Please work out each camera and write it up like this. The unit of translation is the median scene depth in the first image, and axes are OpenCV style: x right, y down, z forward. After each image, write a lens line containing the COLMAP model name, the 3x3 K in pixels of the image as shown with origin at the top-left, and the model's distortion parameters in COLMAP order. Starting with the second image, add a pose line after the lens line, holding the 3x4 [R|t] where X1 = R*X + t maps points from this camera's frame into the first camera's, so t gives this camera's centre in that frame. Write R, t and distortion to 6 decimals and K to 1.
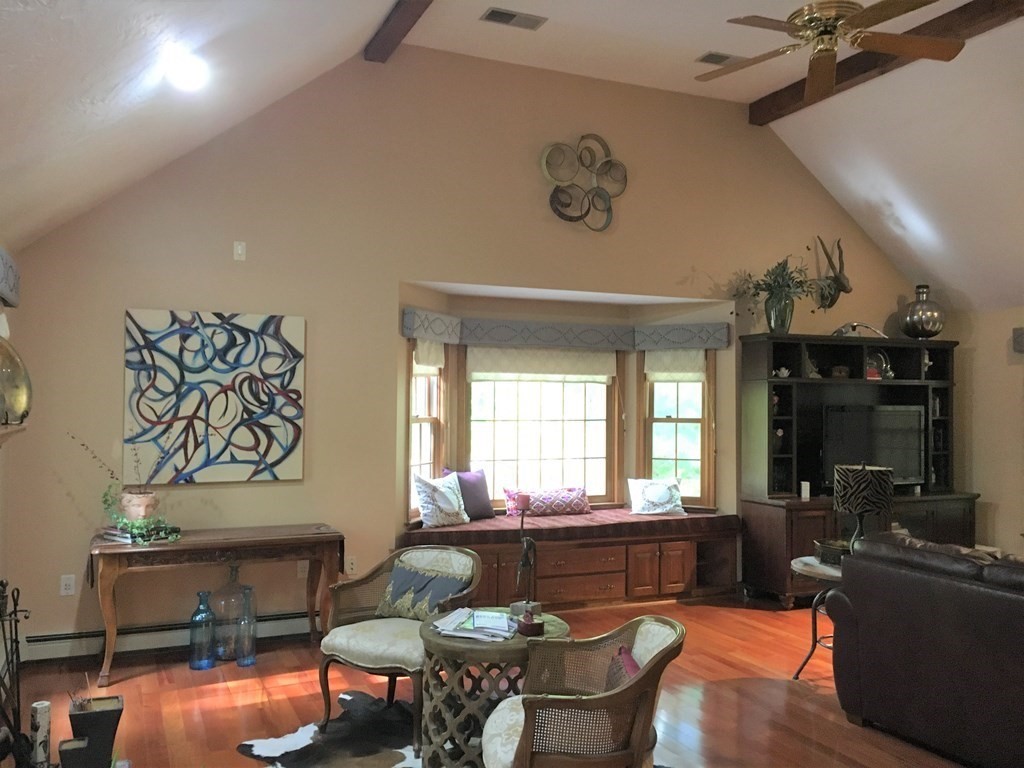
lens RADIAL K [[870.9, 0, 509.5], [0, 870.9, 388.3], [0, 0, 1]] dist [0.071778, -0.100565]
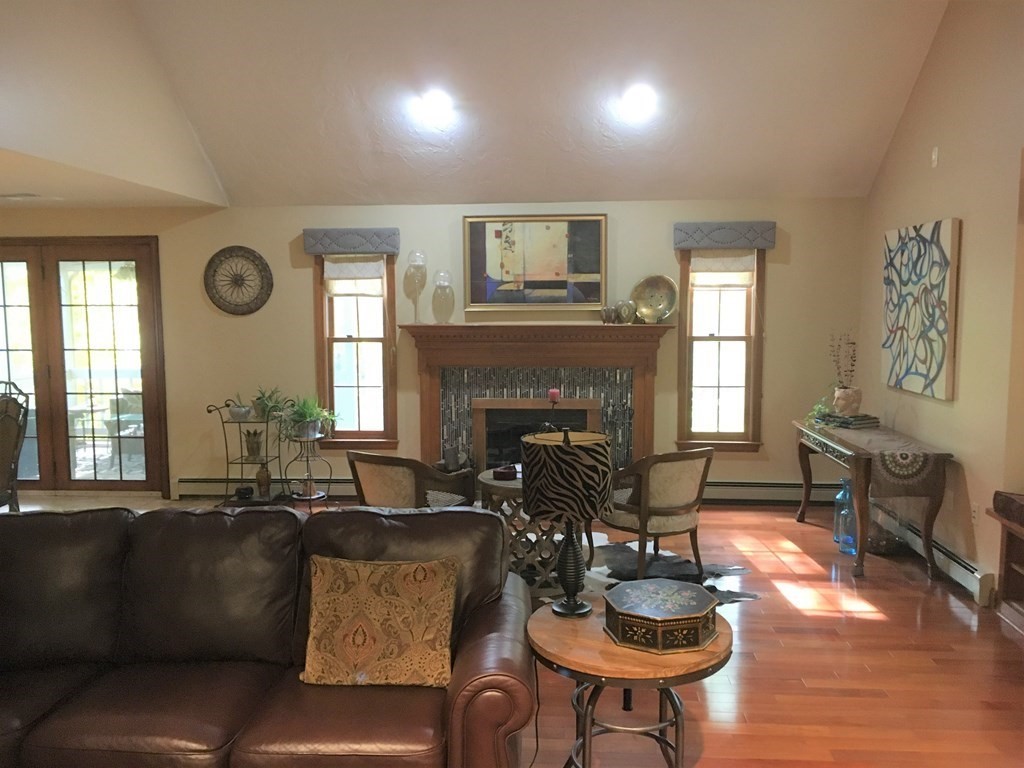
lens RADIAL K [[870.9, 0, 512.6], [0, 870.9, 380.8], [0, 0, 1]] dist [0.071778, -0.100565]
pose [[-0.472757, 0.070541, -0.878365, 0.872264], [-0.002802, 0.996665, 0.081549, 0.012114], [0.881188, 0.041014, -0.470983, 1.175004]]
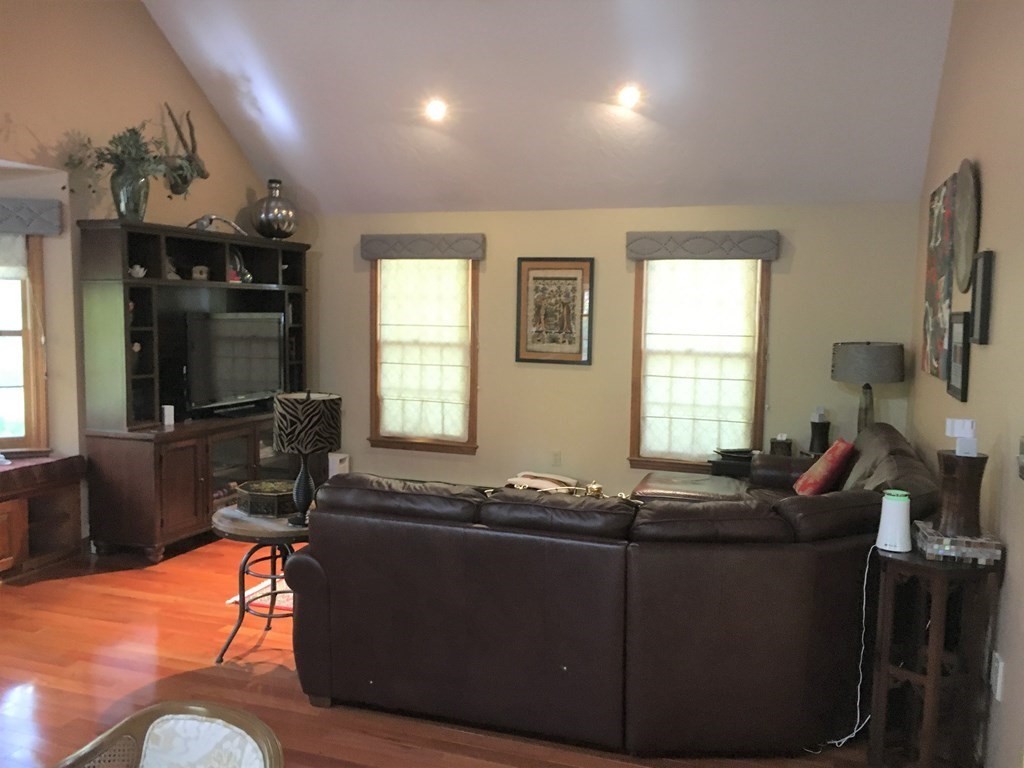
lens RADIAL K [[870.9, 0, 511.8], [0, 870.9, 388.1], [0, 0, 1]] dist [0.071778, -0.100565]
pose [[0.683999, -0.062587, 0.726793, -0.040864], [-0.023462, 0.993910, 0.107670, -0.006595], [-0.729106, -0.090698, 0.678364, 0.200461]]
